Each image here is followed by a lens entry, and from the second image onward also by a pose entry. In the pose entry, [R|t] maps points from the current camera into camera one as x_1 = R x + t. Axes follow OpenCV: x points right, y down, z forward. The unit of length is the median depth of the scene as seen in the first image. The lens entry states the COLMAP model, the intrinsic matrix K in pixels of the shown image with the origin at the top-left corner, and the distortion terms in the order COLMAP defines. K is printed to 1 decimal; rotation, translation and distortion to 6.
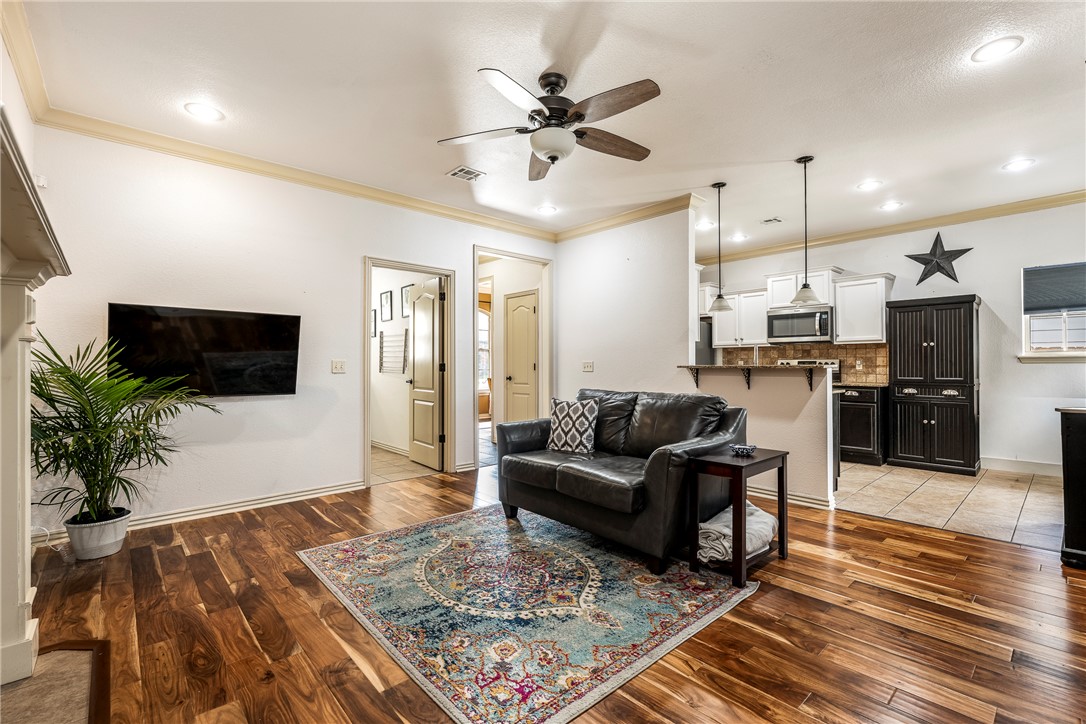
lens RADIAL K [[476.7, 0, 560.4], [0, 476.7, 360.9], [0, 0, 1]] dist [0.000378, 0.000057]
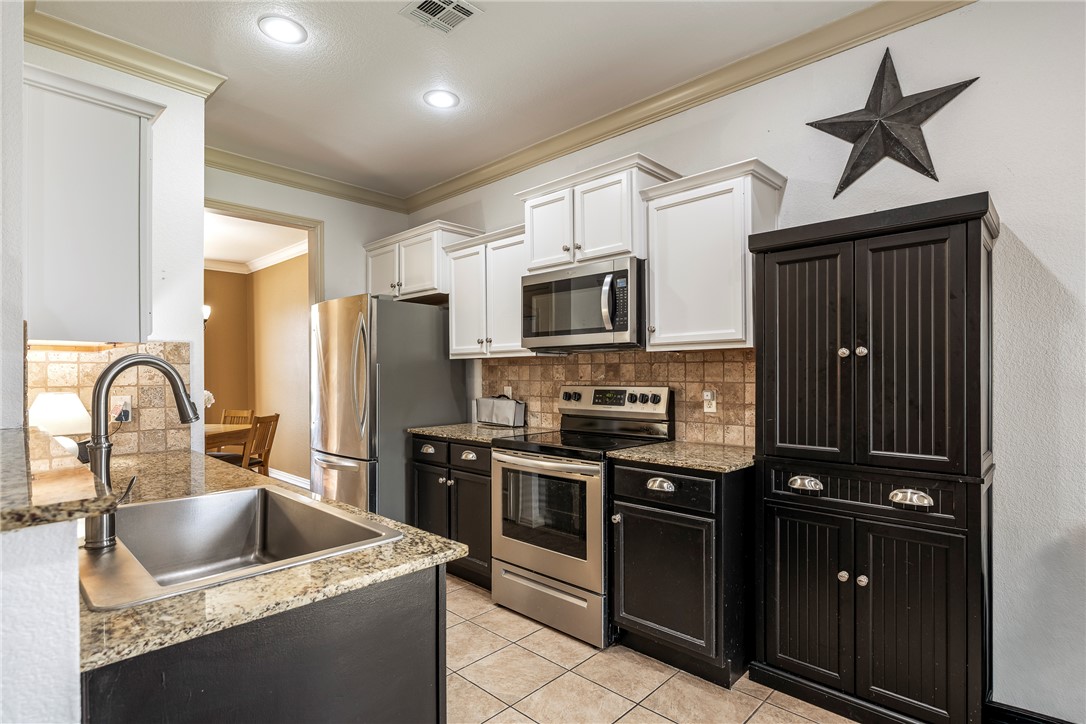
lens RADIAL K [[540.7, 0, 542.9], [0, 540.7, 376.2], [0, 0, 1]] dist [-0.001177, -0.000041]
pose [[0.998480, -0.003709, 0.054997, 0.489997], [0.003060, 0.999925, 0.011884, -0.021142], [-0.055037, -0.011697, 0.998416, 0.578964]]
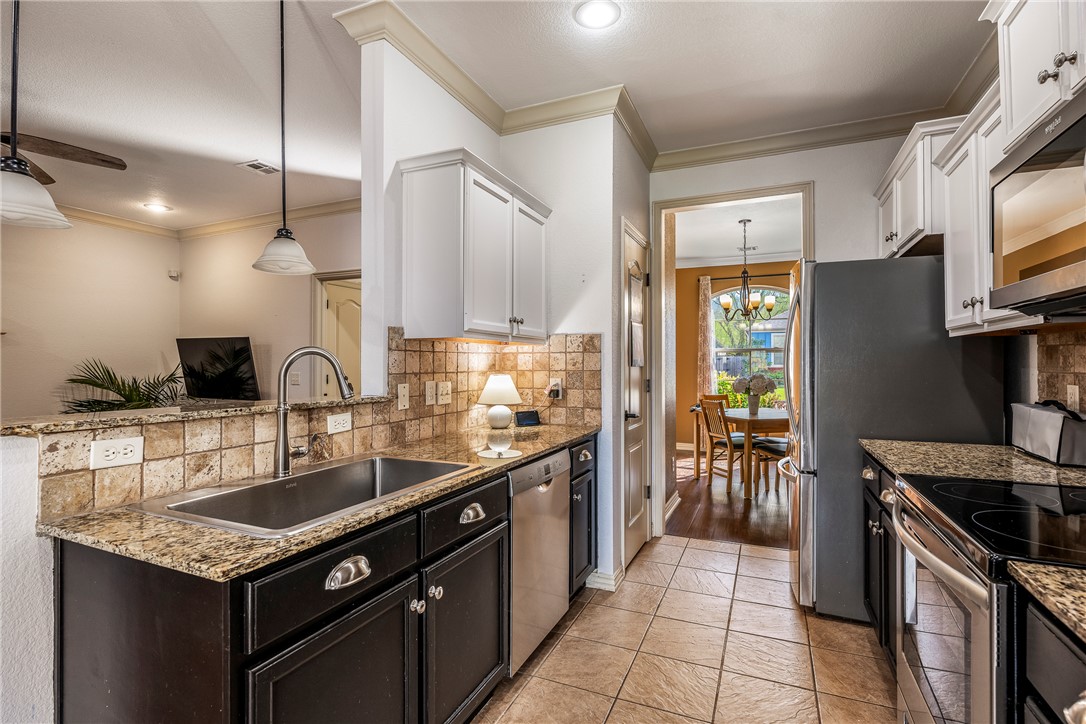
lens RADIAL K [[517.4, 0, 543.0], [0, 517.4, 362.0], [0, 0, 1]] dist [0.000602, -0.000147]
pose [[0.391928, -0.002439, -0.919993, 0.661687], [0.007905, 0.999968, 0.000716, -0.018340], [0.919962, -0.007554, 0.391935, 0.816669]]
